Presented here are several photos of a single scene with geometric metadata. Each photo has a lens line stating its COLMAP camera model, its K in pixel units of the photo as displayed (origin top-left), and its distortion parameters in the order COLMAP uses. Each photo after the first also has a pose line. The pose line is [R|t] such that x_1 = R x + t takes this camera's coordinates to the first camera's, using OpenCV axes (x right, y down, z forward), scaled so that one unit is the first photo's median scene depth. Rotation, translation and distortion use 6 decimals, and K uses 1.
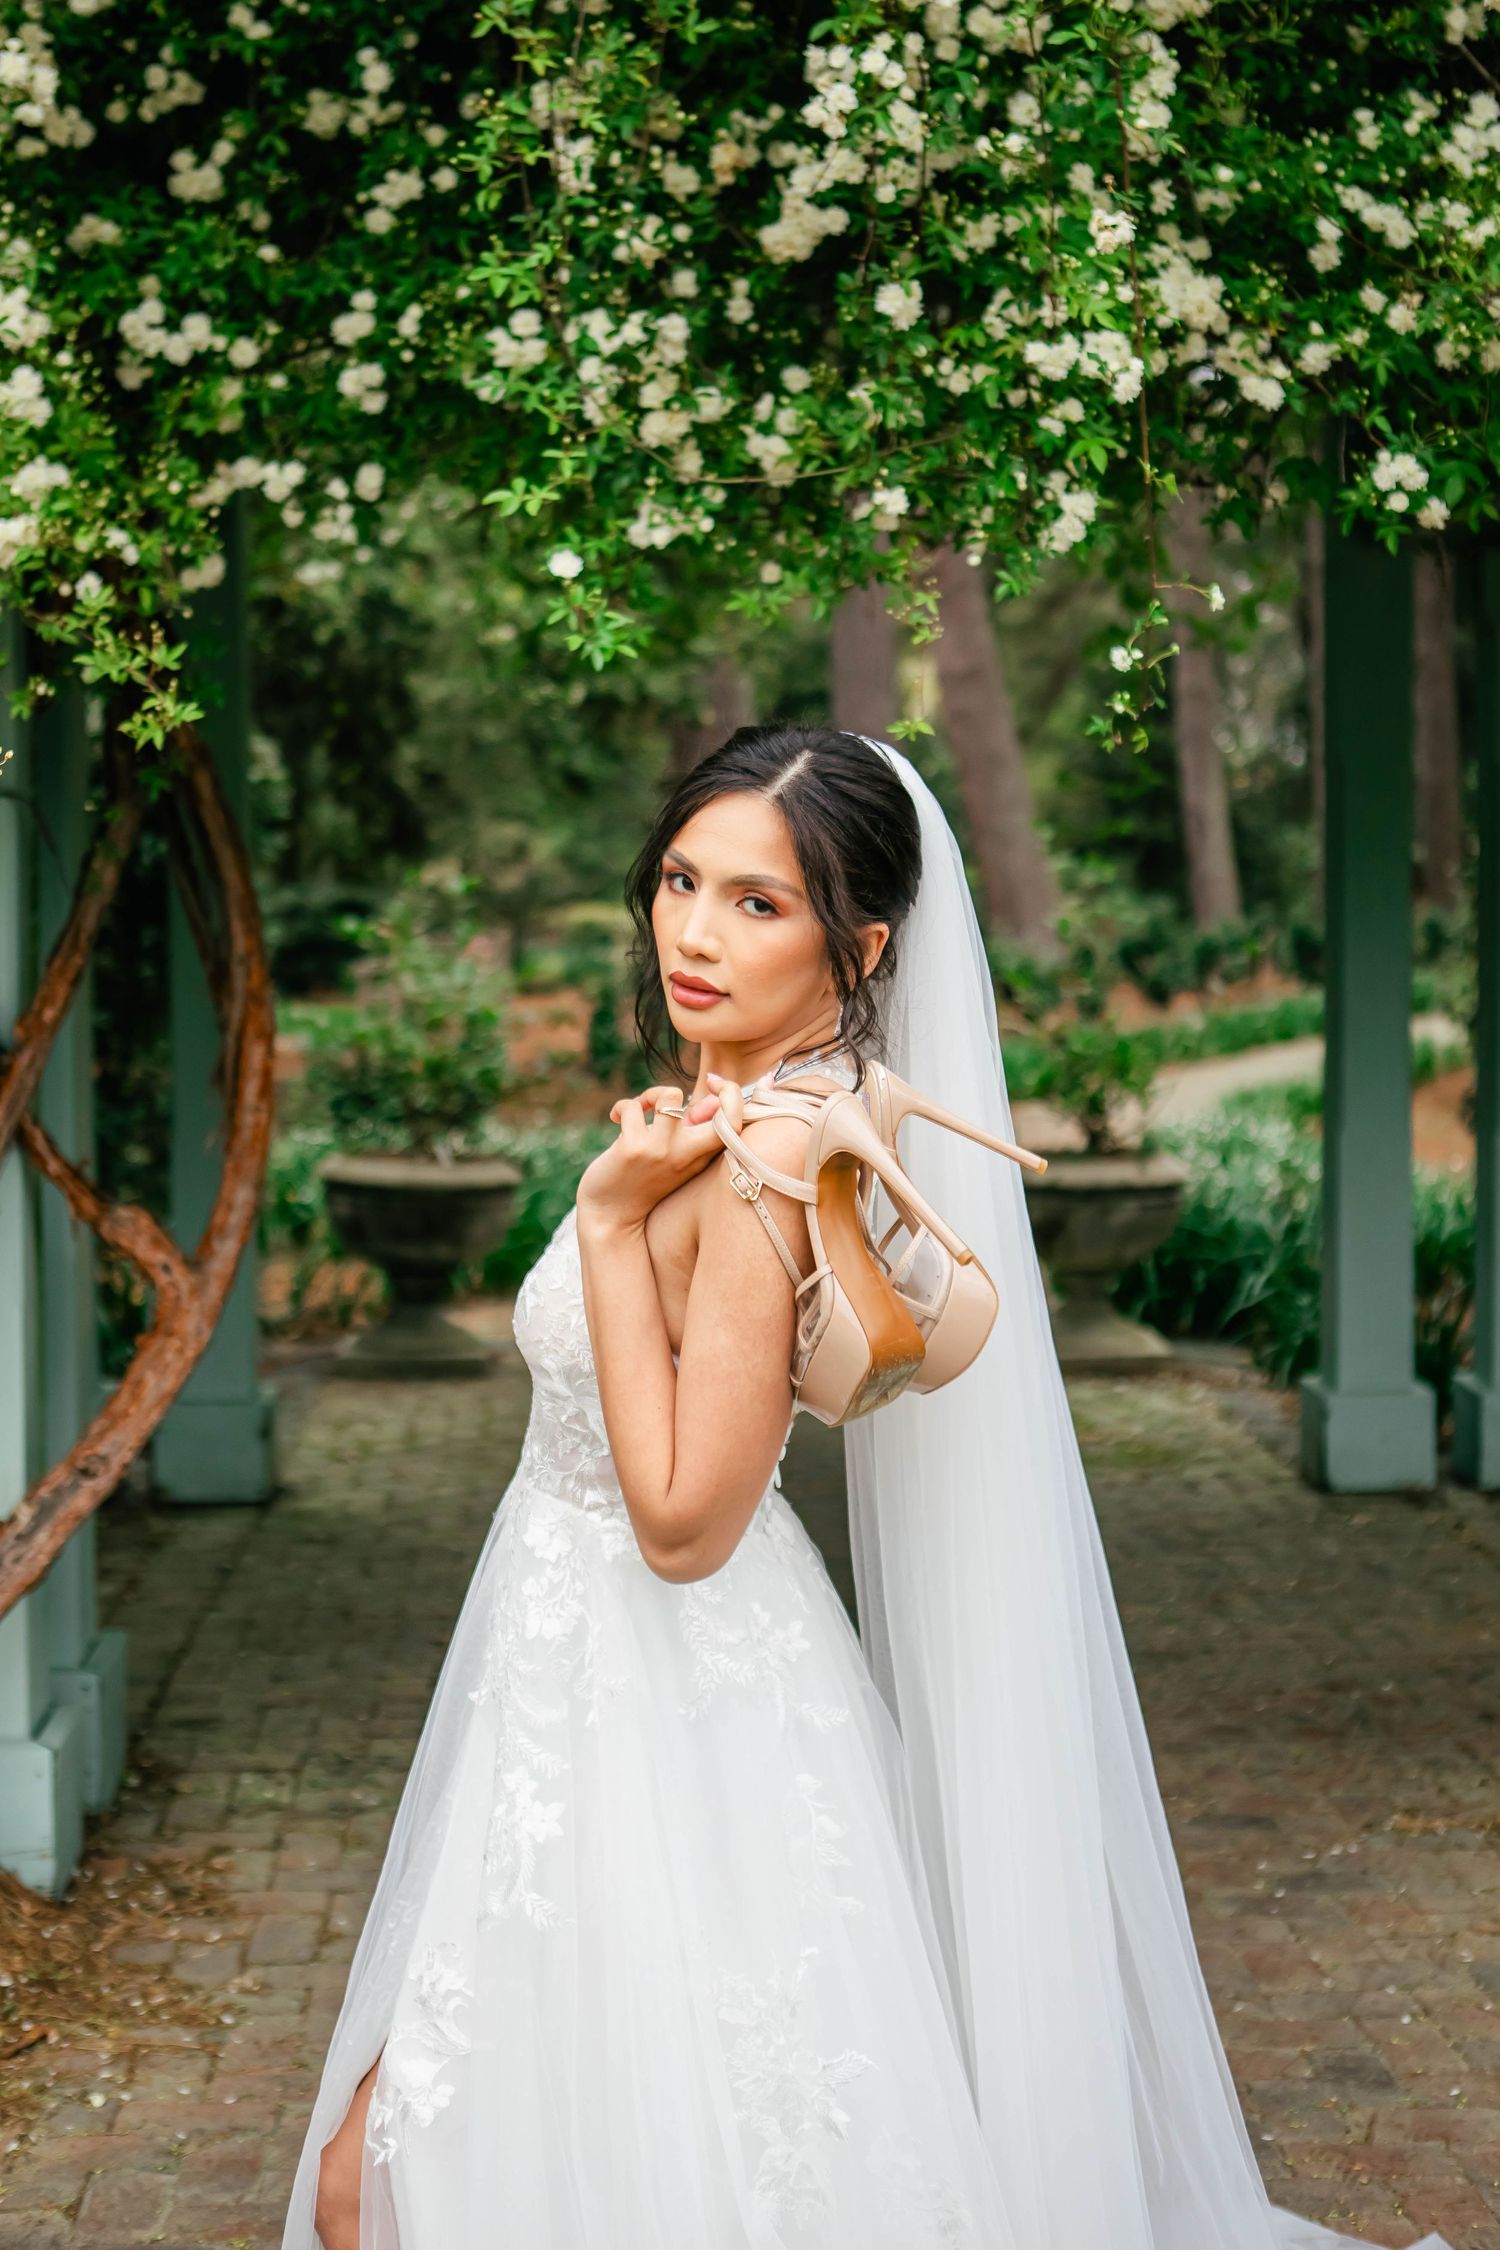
lens RADIAL K [[2784.4, 0, 747.2], [0, 2784.4, 1123.9], [0, 0, 1]] dist [-0.020641, 0.000000]
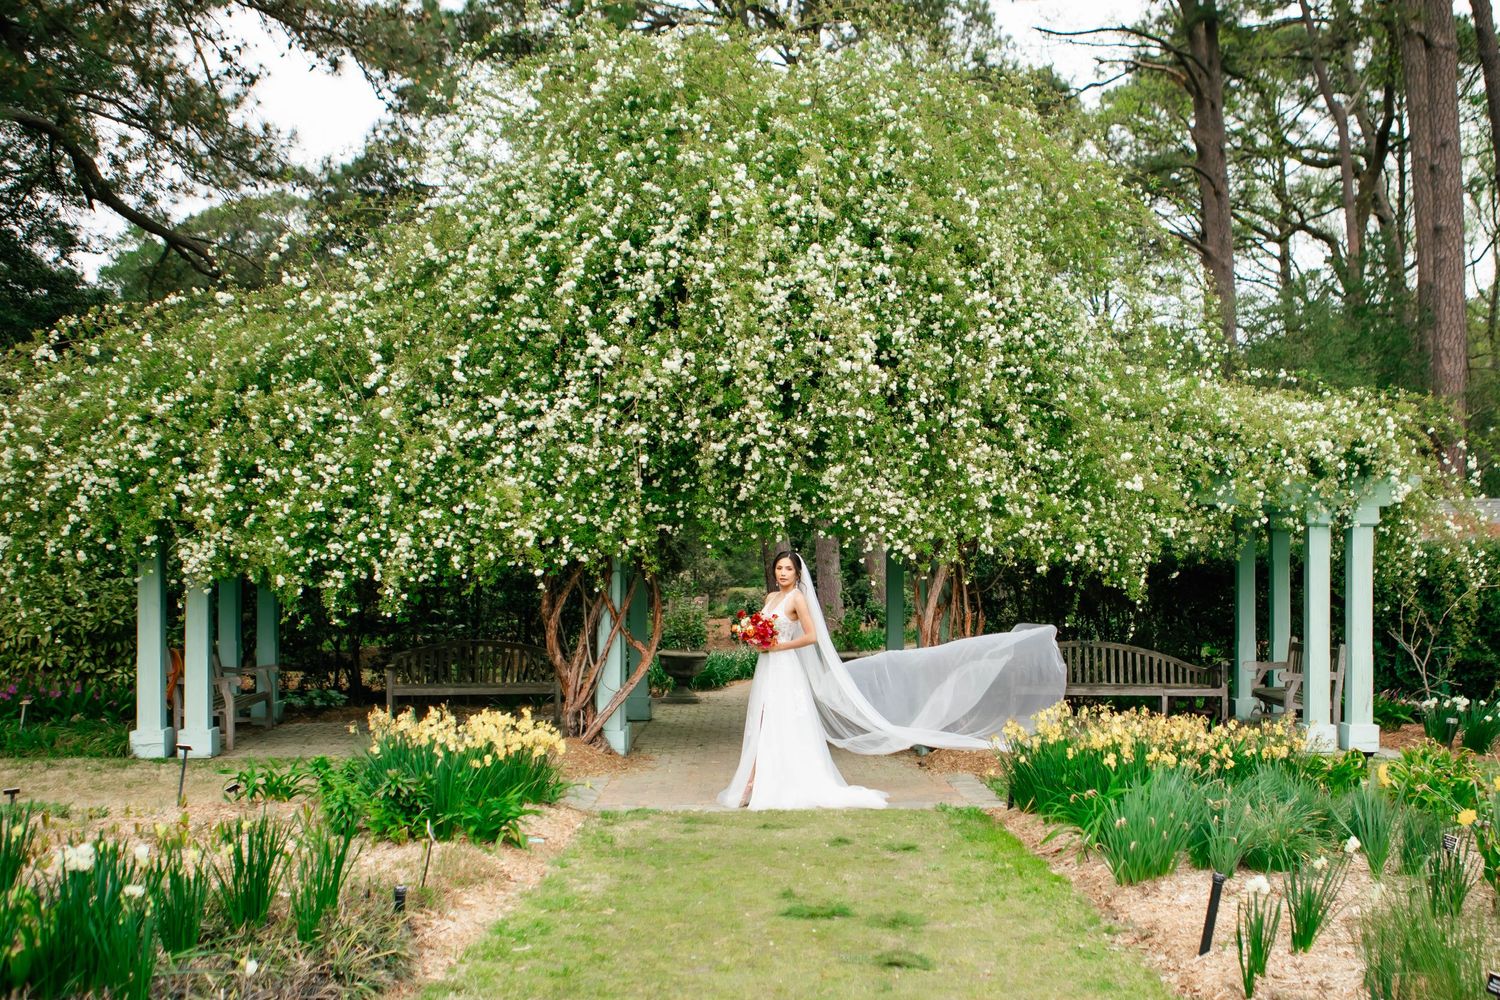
lens RADIAL K [[1045.4, 0, 748.8], [0, 1045.4, 503.4], [0, 0, 1]] dist [-0.000348, 0.000000]
pose [[0.998844, -0.003534, -0.047936, 0.151336], [-0.004038, 0.987598, -0.156952, 0.108462], [0.047896, 0.156964, 0.986442, -1.523927]]
